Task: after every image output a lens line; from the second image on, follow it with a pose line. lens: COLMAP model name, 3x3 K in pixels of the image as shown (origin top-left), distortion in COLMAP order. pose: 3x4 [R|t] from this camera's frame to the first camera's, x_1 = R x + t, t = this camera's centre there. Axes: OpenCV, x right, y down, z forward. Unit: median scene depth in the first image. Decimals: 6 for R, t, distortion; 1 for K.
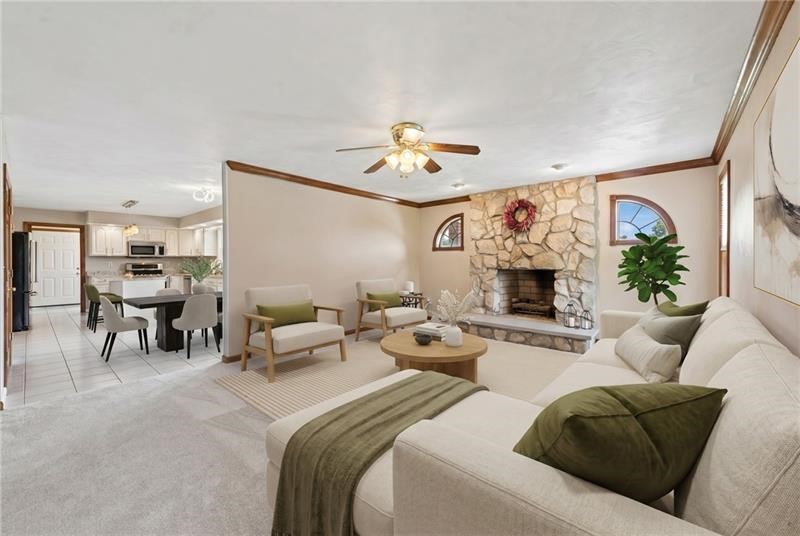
lens RADIAL K [[313.6, 0, 398.4], [0, 313.6, 265.2], [0, 0, 1]] dist [0.001732, 0.000005]
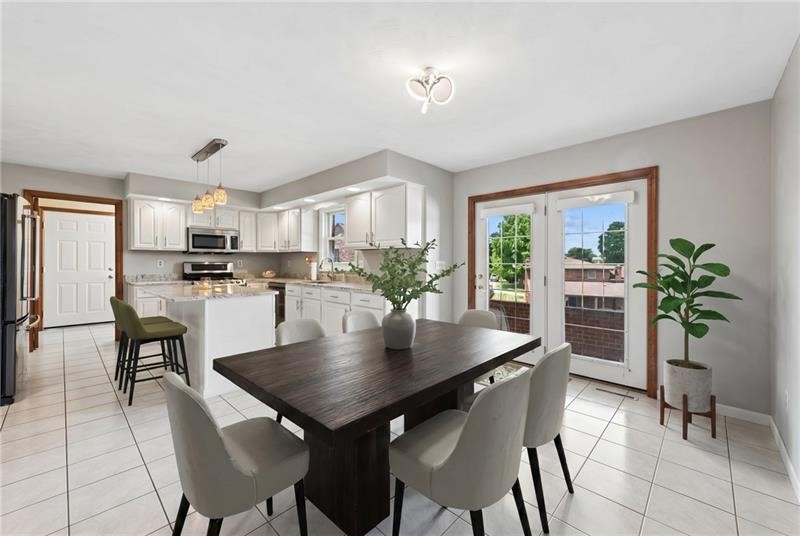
lens RADIAL K [[313.6, 0, 400.9], [0, 313.6, 263.8], [0, 0, 1]] dist [0.001732, 0.000005]
pose [[0.998750, 0.005280, -0.049714, -0.390833], [-0.005635, 0.999960, -0.007010, -0.000881], [0.049675, 0.007281, 0.998739, 0.381814]]
